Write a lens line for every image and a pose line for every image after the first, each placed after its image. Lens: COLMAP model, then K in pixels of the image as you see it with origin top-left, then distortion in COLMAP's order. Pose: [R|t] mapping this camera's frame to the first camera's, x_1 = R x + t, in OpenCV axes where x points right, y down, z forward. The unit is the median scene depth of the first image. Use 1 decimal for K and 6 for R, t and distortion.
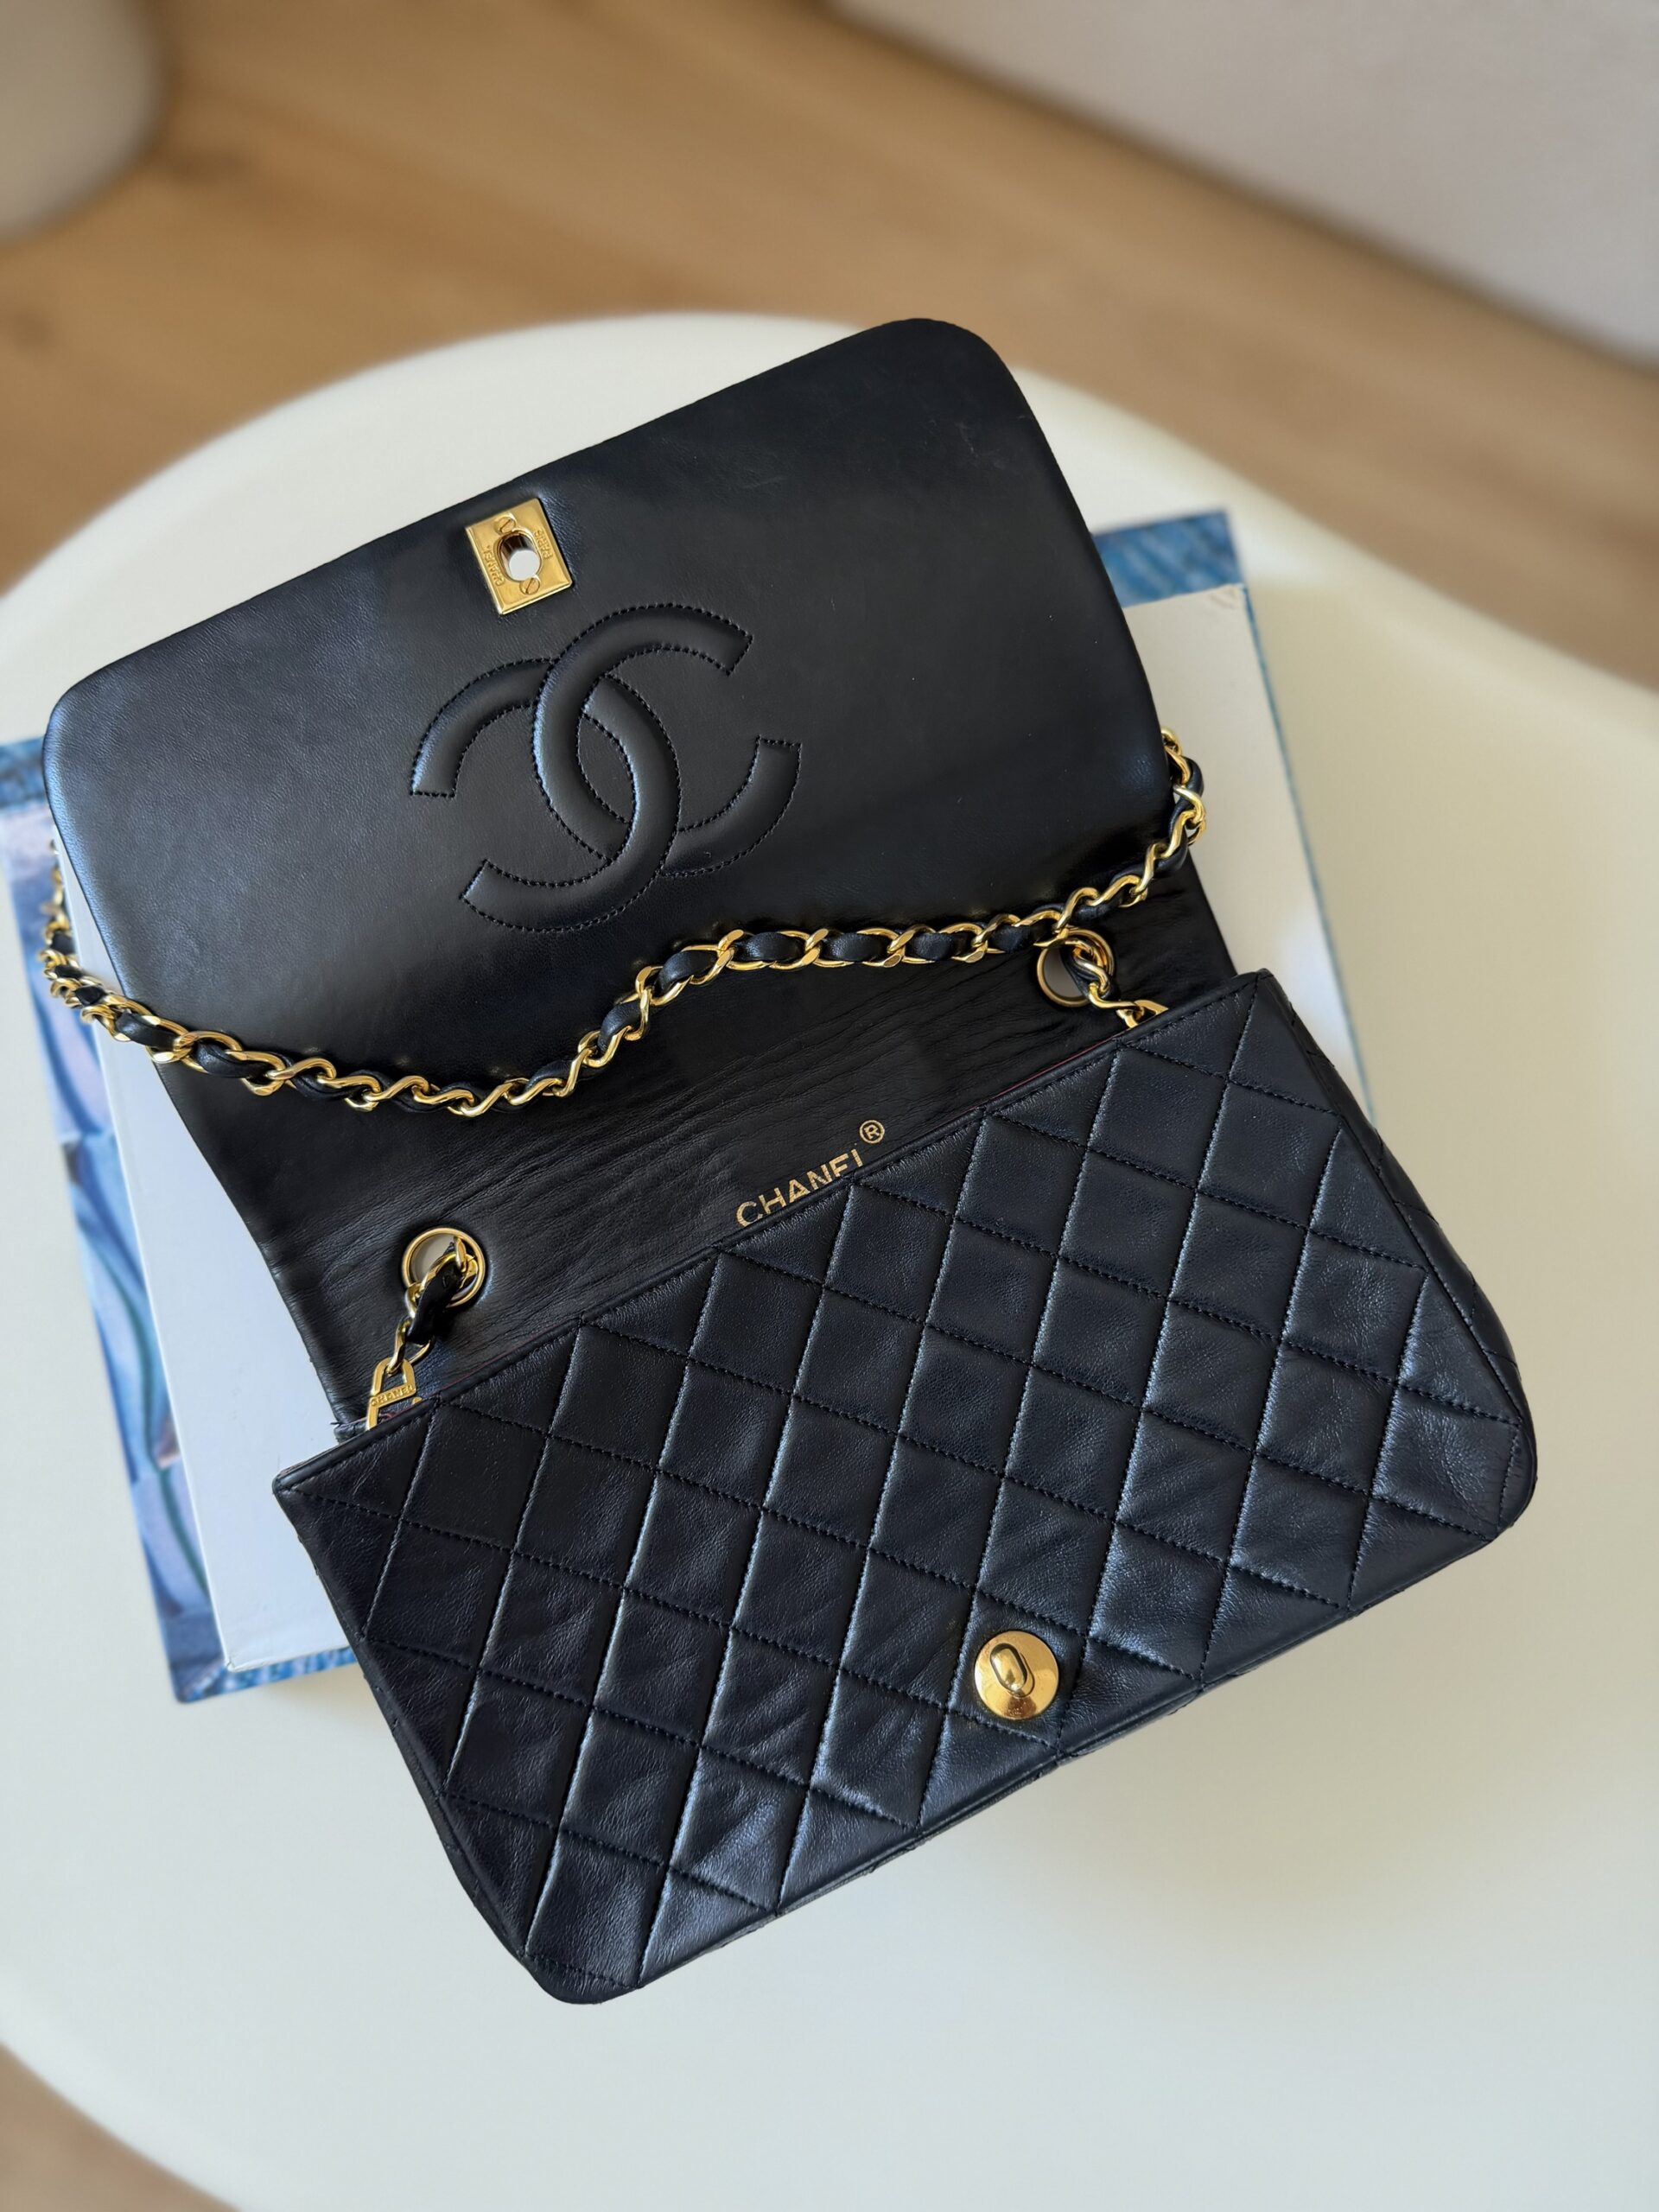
lens RADIAL K [[1564.5, 0, 829.5], [0, 1564.5, 1110.8], [0, 0, 1]] dist [0.038910, -0.000177]
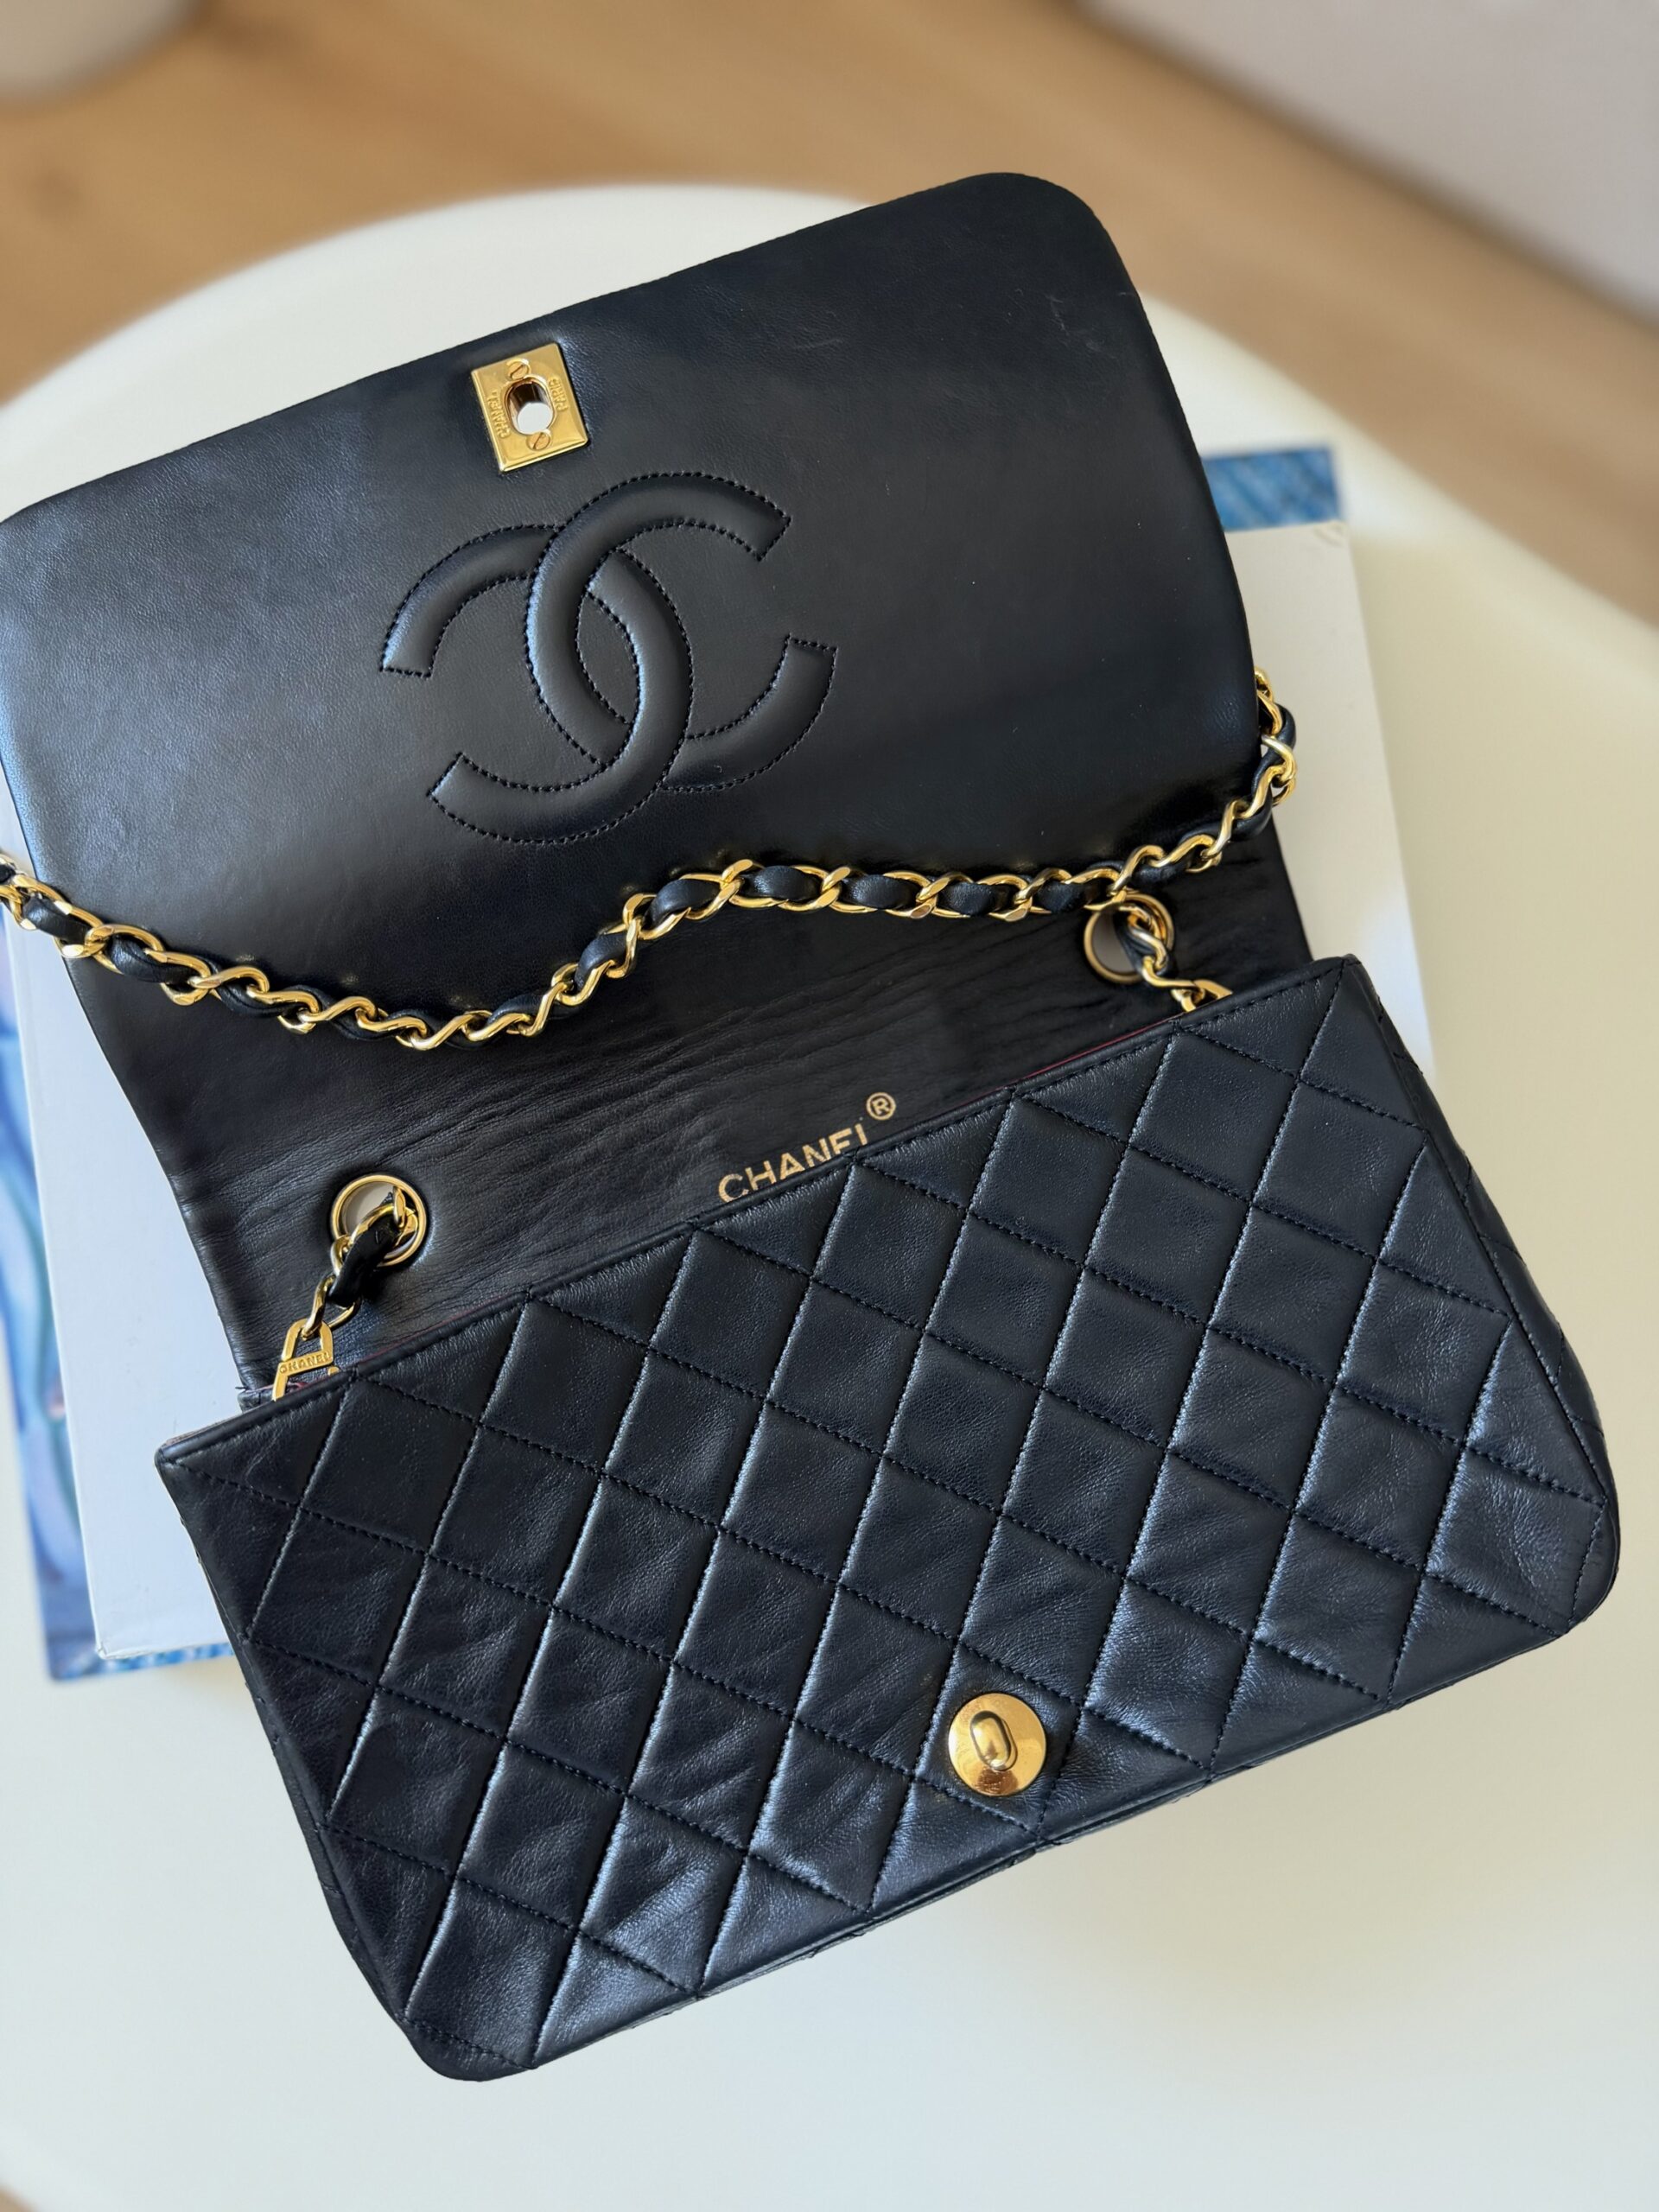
lens RADIAL K [[1584.0, 0, 820.1], [0, 1584.0, 1123.5], [0, 0, 1]] dist [0.003775, -0.000933]
pose [[0.996602, 0.082270, -0.004086, -0.002332], [-0.082167, 0.996399, 0.020940, 0.007603], [0.005794, -0.020533, 0.999772, 0.120716]]
